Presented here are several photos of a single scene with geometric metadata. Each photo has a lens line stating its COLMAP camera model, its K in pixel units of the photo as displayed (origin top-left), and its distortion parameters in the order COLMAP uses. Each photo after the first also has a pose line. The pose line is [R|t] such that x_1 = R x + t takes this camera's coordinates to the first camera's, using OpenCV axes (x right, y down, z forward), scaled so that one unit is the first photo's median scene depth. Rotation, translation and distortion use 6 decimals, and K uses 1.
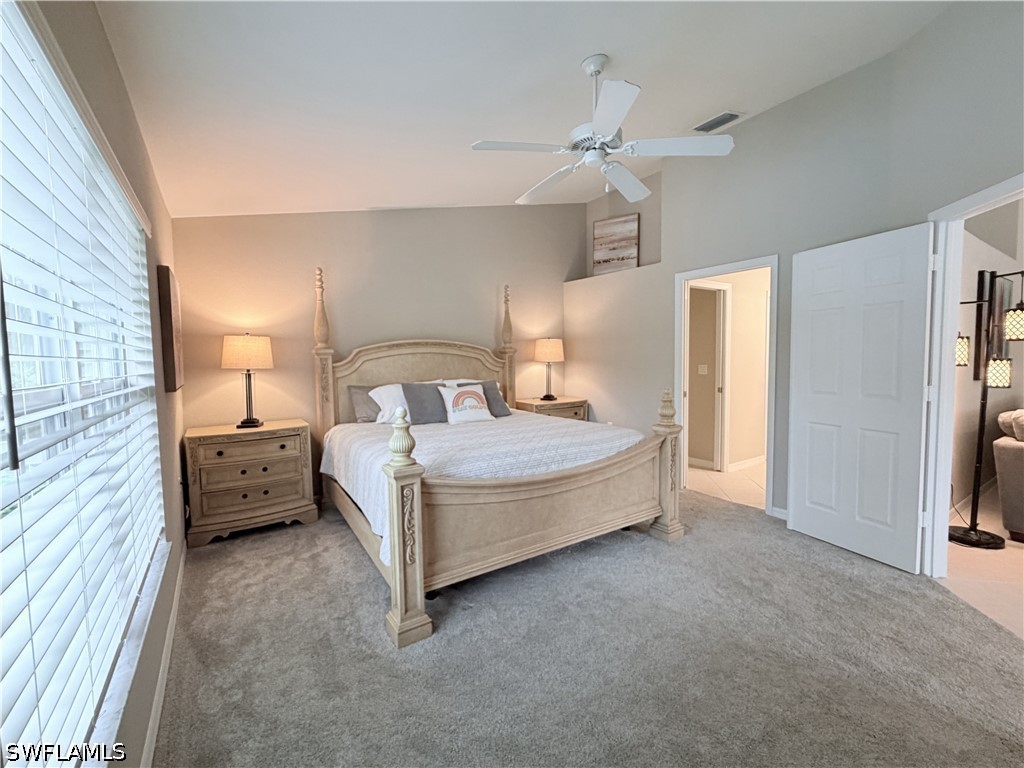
lens RADIAL K [[436.4, 0, 512.0], [0, 436.4, 384.0], [0, 0, 1]] dist [0.000226, 0.000125]
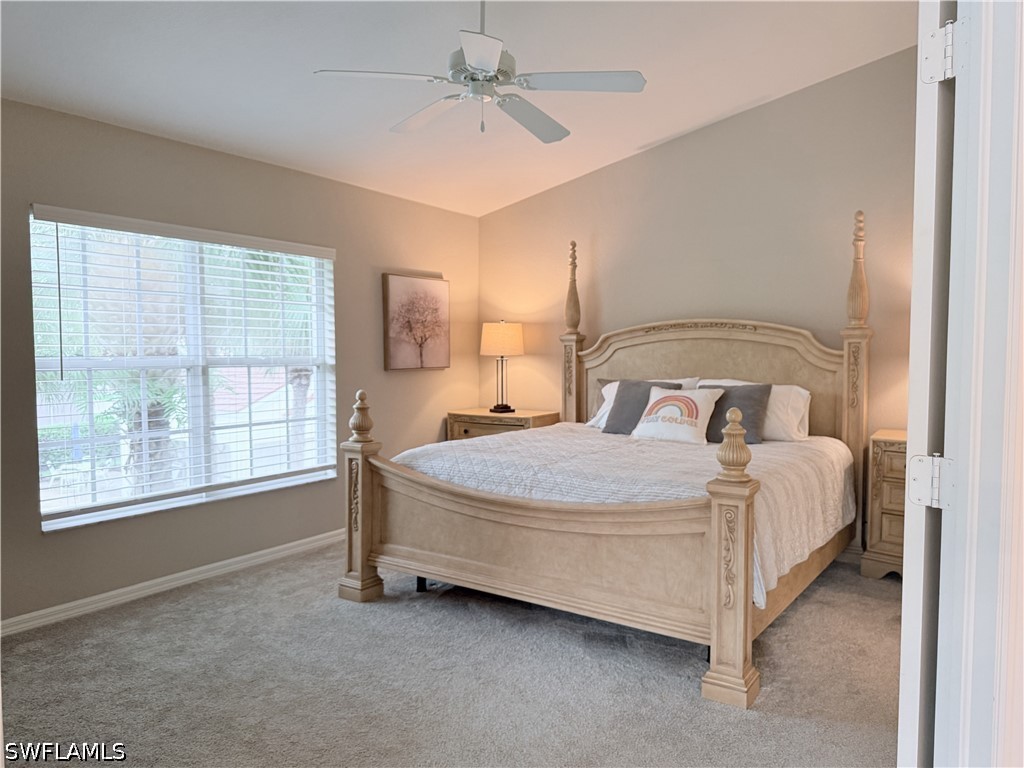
lens RADIAL K [[723.3, 0, 512.0], [0, 723.3, 384.0], [0, 0, 1]] dist [0.069051, -0.000314]
pose [[0.370719, 0.059134, -0.926861, 0.920231], [-0.060389, 0.997394, 0.039480, -0.033500], [0.926780, 0.041336, 0.373324, 0.374744]]
